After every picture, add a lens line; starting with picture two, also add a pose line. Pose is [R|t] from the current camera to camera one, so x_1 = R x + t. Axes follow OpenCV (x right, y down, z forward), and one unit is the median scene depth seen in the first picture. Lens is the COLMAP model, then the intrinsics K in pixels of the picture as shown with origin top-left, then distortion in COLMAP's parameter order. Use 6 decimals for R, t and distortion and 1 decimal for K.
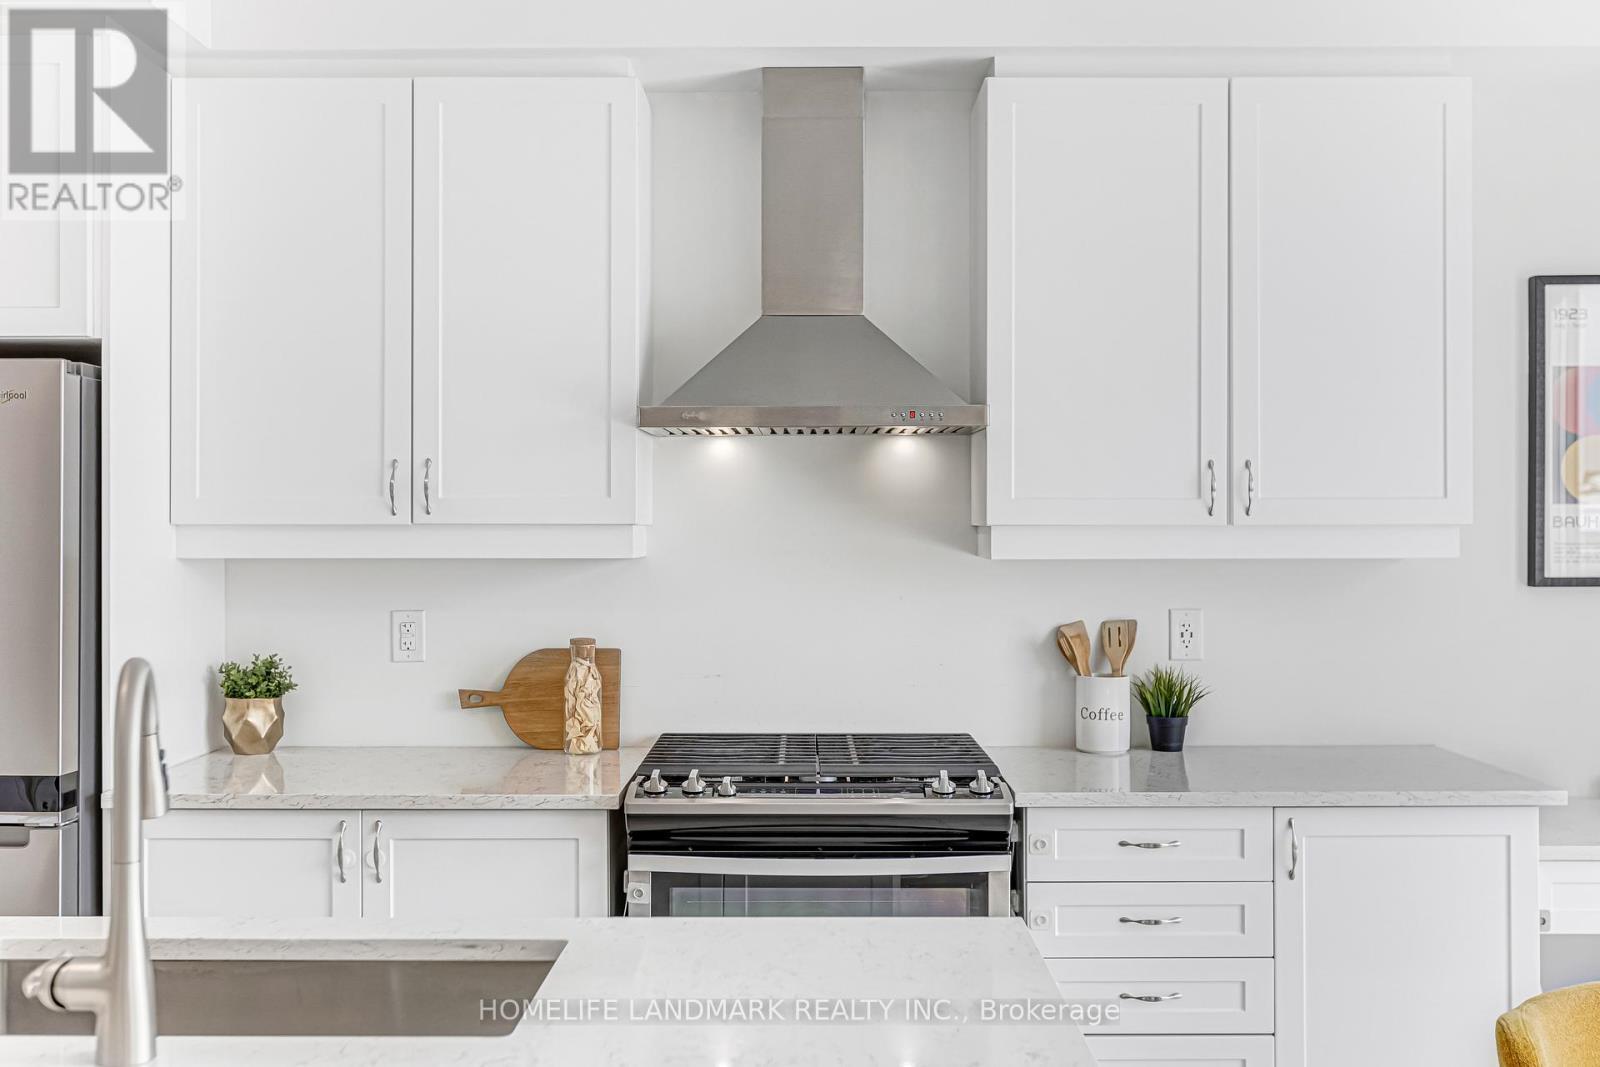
lens RADIAL K [[1639.1, 0, 807.5], [0, 1639.1, 530.9], [0, 0, 1]] dist [-0.011894, 0.000000]
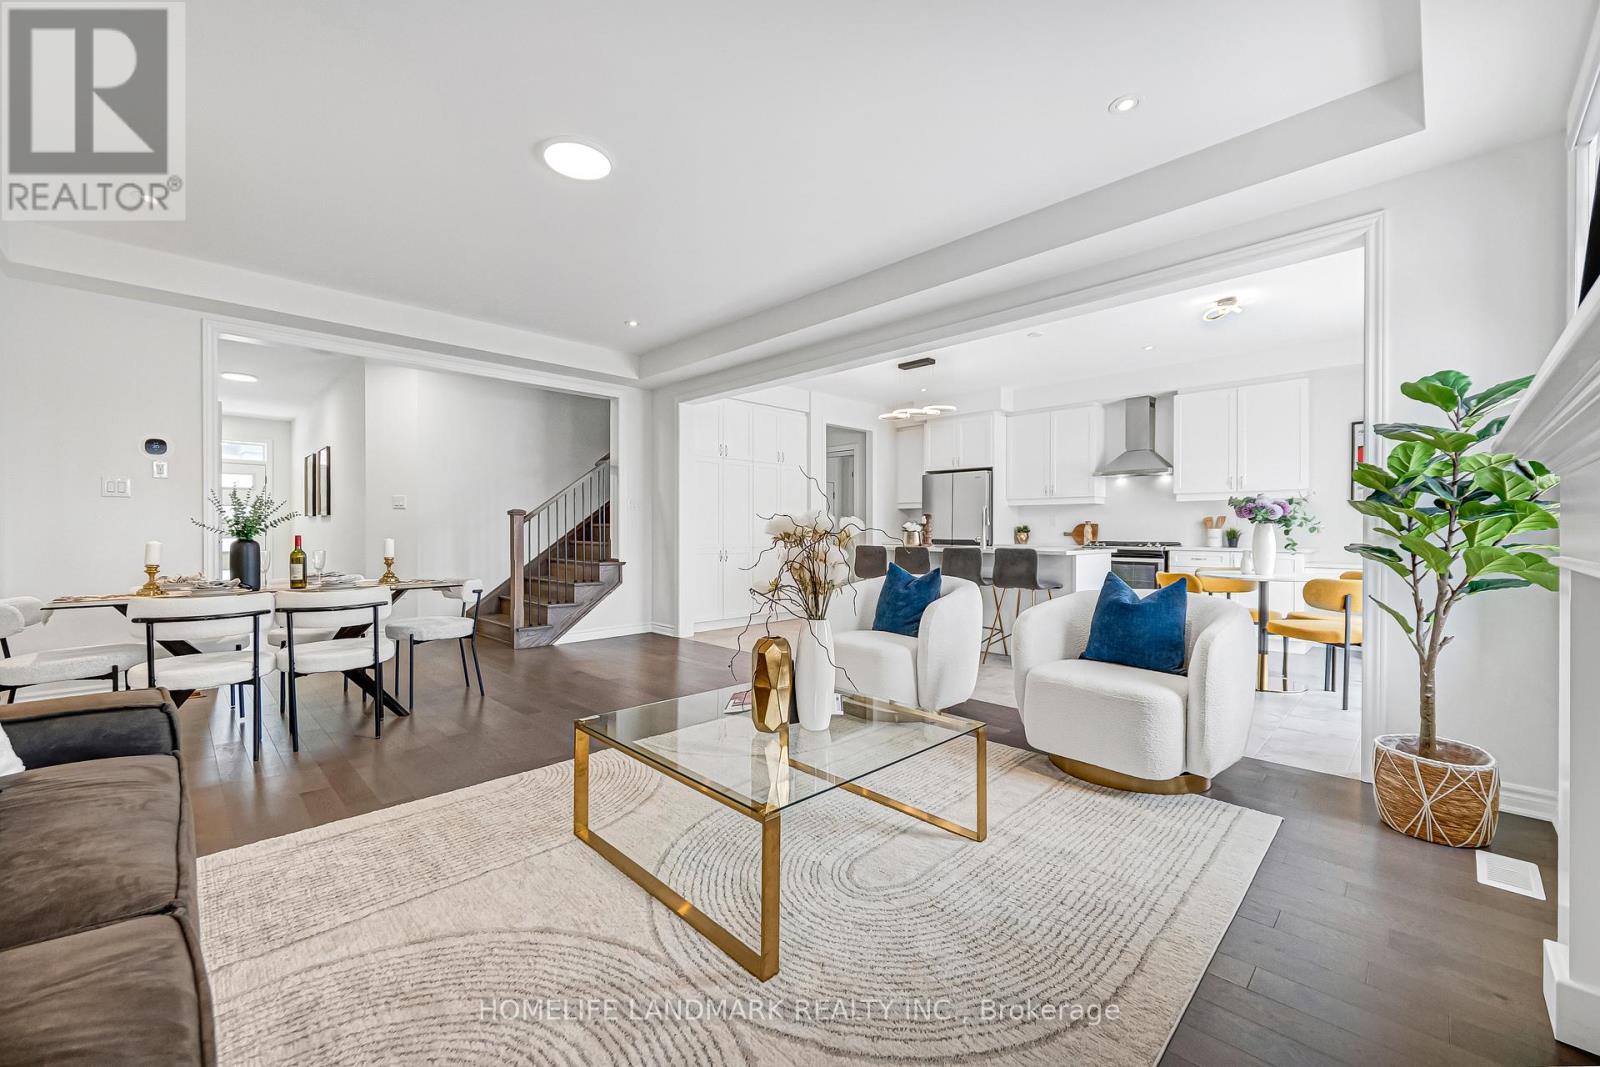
lens RADIAL K [[628.8, 0, 780.7], [0, 628.8, 535.7], [0, 0, 1]] dist [-0.002234, -0.000556]
pose [[0.690346, 0.008714, -0.723427, 0.576483], [-0.003324, 0.999955, 0.008873, 0.094814], [0.723472, -0.003720, 0.690343, -0.937379]]
